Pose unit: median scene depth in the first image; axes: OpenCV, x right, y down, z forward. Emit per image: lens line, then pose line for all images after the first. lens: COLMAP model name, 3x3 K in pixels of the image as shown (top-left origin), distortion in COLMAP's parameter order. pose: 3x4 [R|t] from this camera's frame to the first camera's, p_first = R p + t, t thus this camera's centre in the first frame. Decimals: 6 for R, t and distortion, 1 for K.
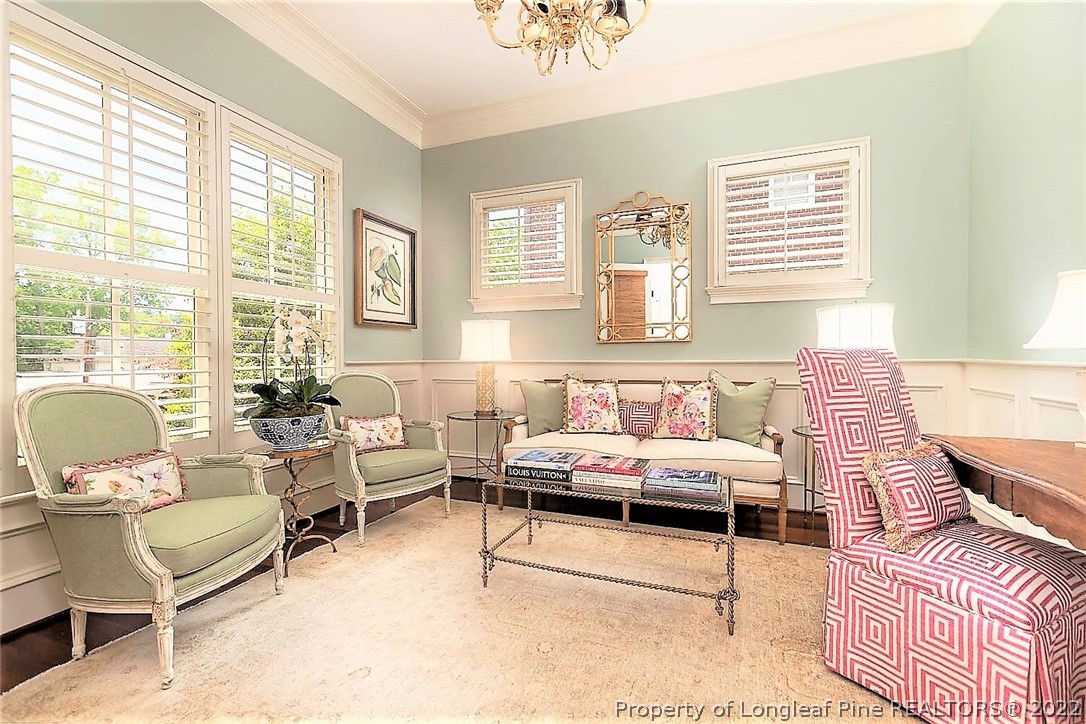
lens RADIAL K [[489.8, 0, 542.4], [0, 489.8, 361.8], [0, 0, 1]] dist [-0.003408, -0.000533]
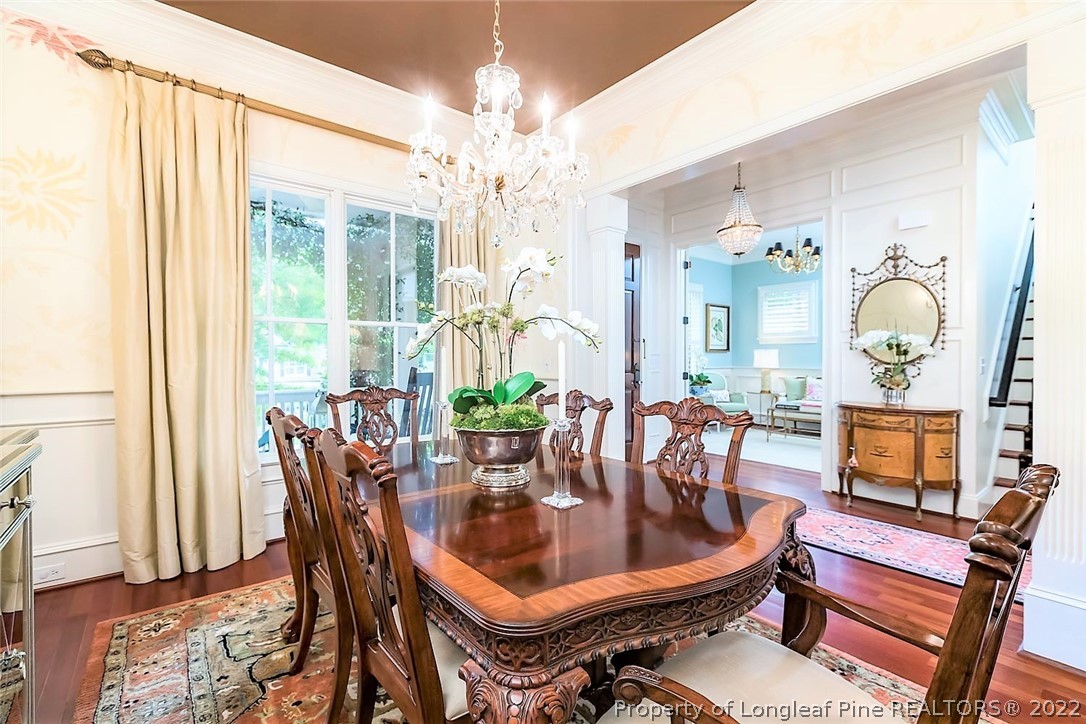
lens RADIAL K [[489.8, 0, 543.6], [0, 489.8, 365.1], [0, 0, 1]] dist [-0.003408, -0.000533]
pose [[0.869613, 0.013201, -0.493557, 0.101350], [-0.012199, 0.999912, 0.005250, -0.014256], [0.493583, 0.001455, 0.869698, -1.401916]]
